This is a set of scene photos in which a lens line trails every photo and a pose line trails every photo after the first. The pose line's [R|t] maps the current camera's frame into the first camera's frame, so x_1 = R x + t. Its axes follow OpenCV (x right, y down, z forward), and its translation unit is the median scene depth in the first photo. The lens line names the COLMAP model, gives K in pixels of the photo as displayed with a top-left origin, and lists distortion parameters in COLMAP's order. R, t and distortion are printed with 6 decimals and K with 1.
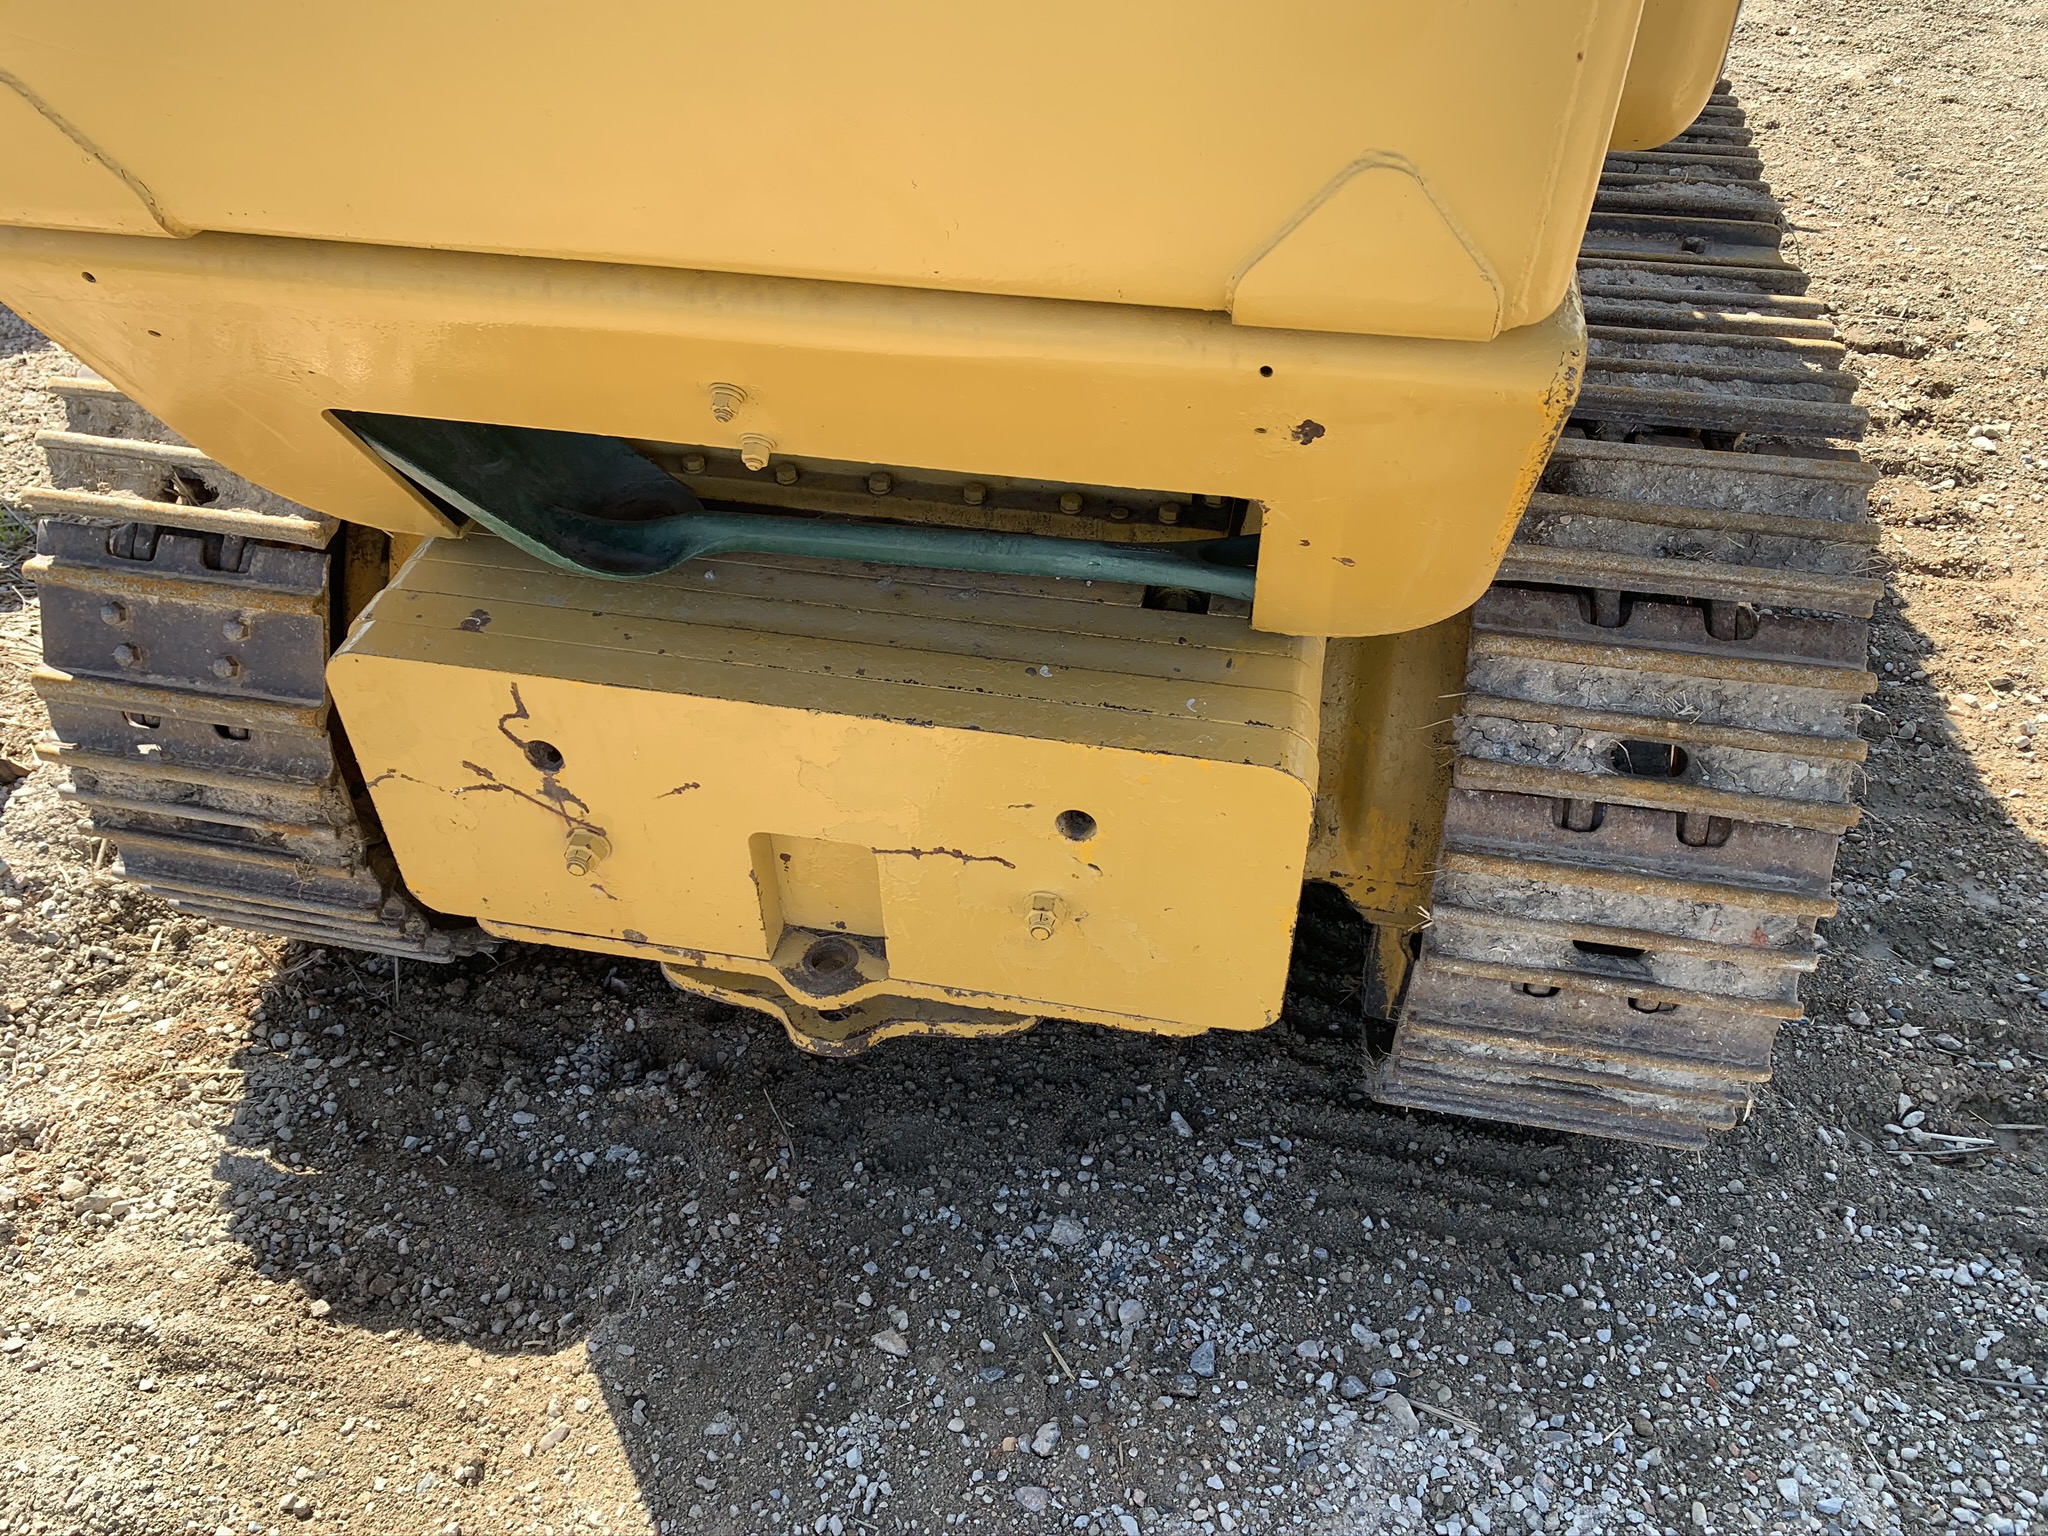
lens RADIAL K [[1579.4, 0, 1024.0], [0, 1579.4, 768.0], [0, 0, 1]] dist [0.011373, -0.003370]
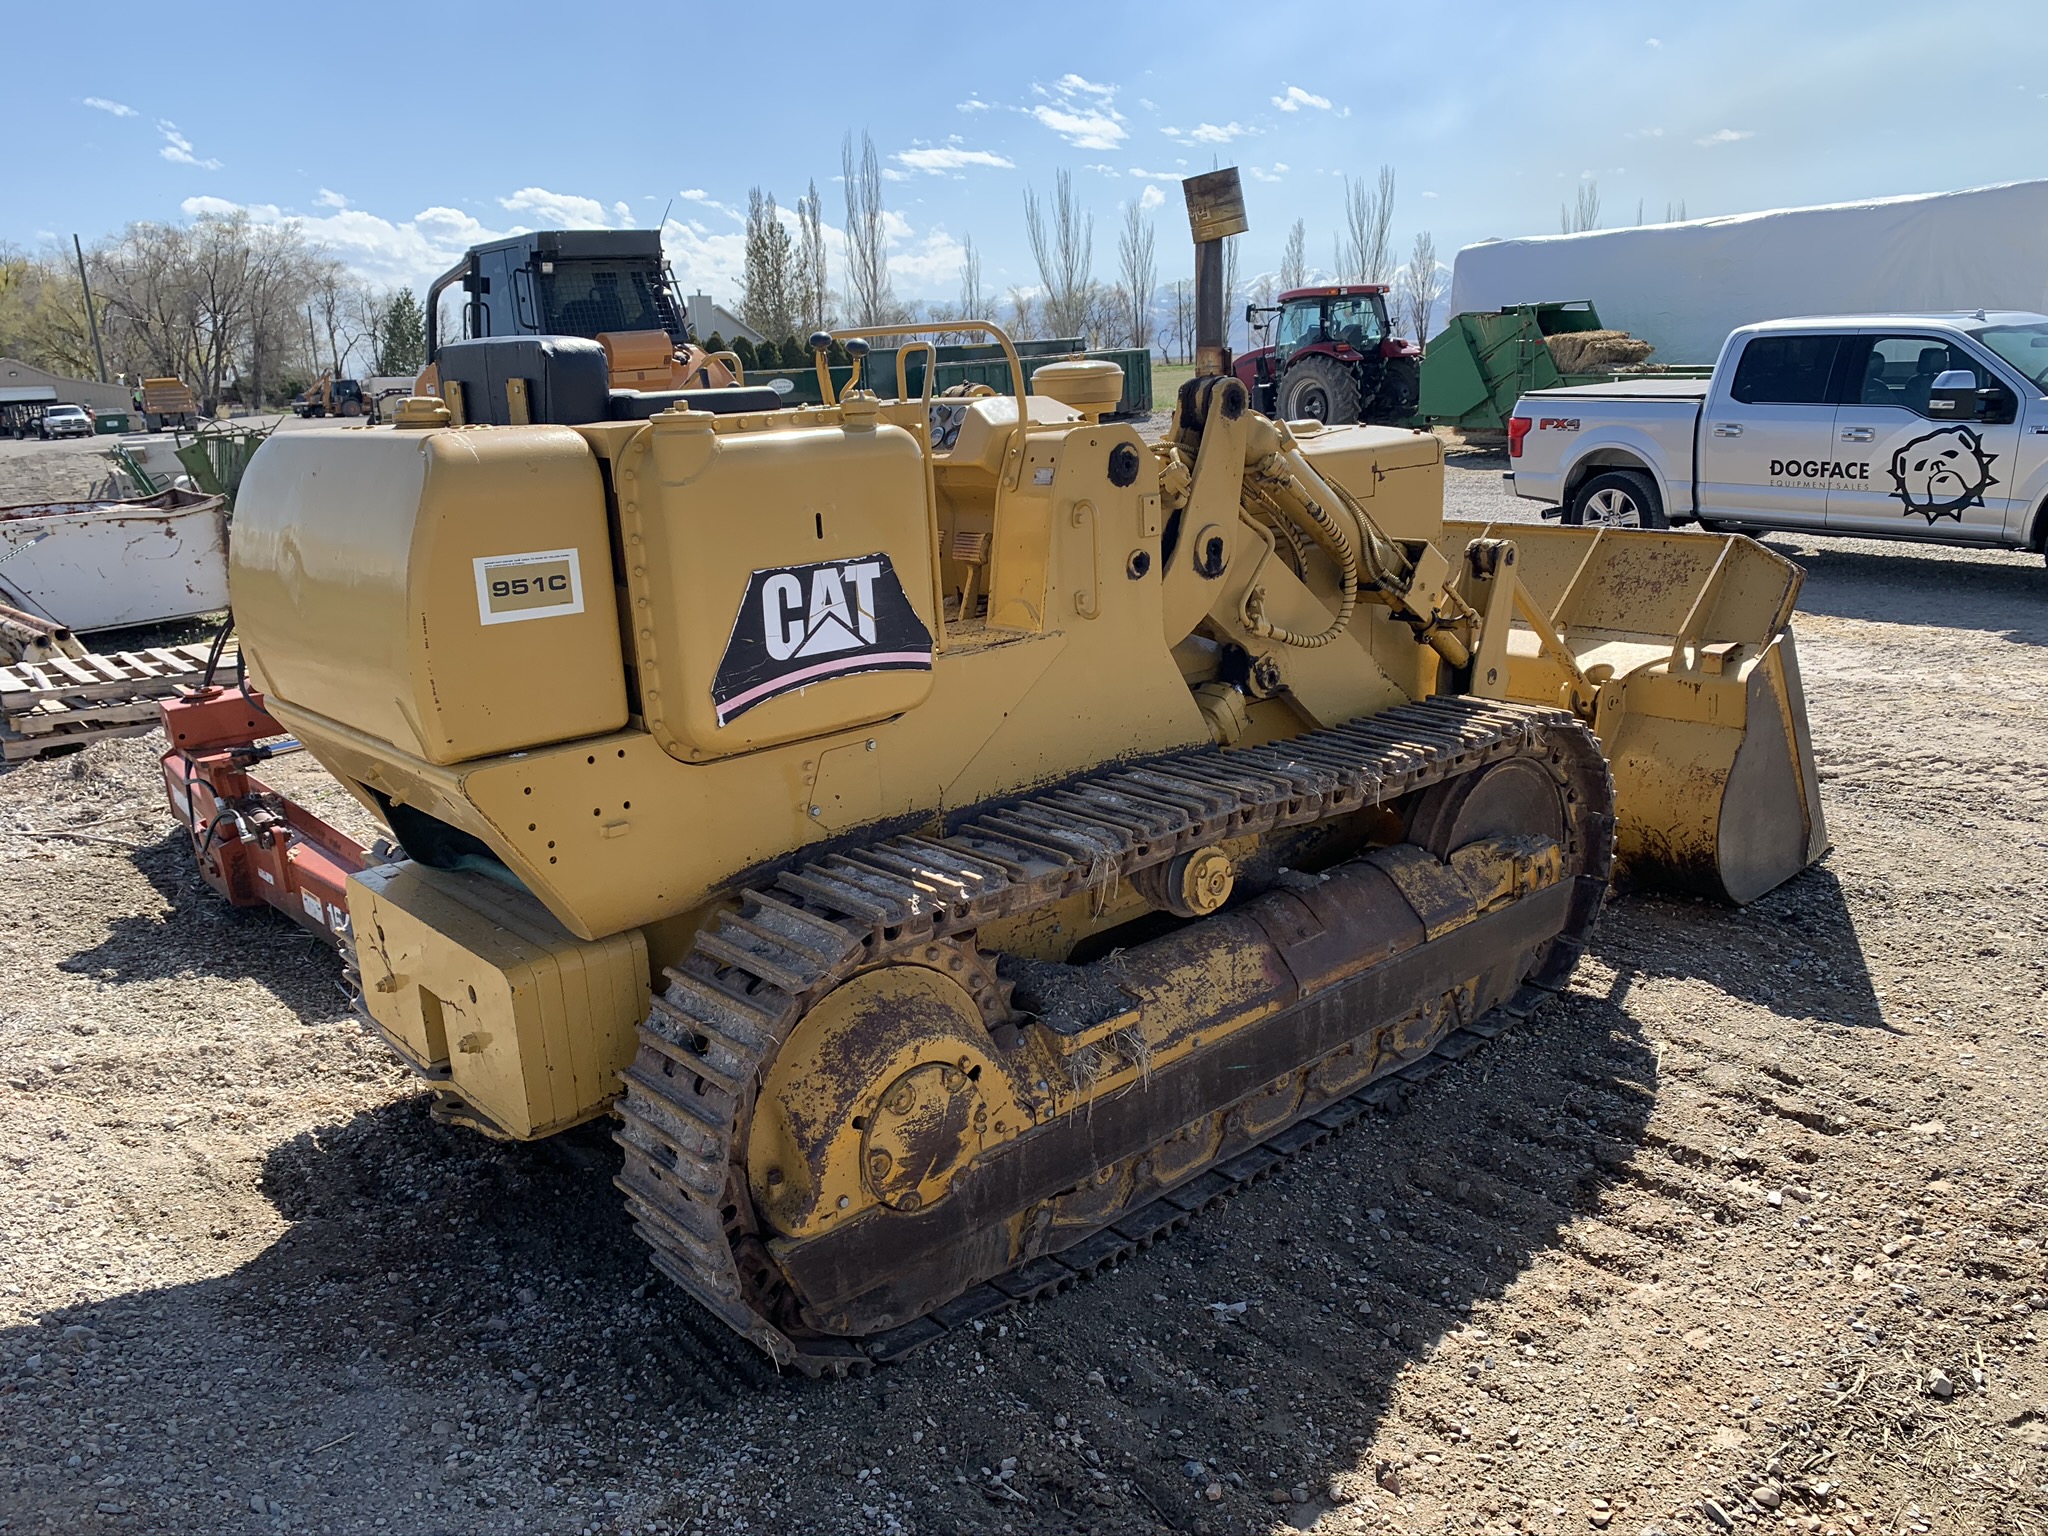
lens RADIAL K [[1579.4, 0, 1024.0], [0, 1579.4, 768.0], [0, 0, 1]] dist [0.011373, -0.003370]
pose [[0.790128, 0.125220, -0.600014, 0.967284], [-0.375370, 0.872723, -0.312173, 0.080707], [0.484556, 0.471884, 0.736567, -0.207970]]
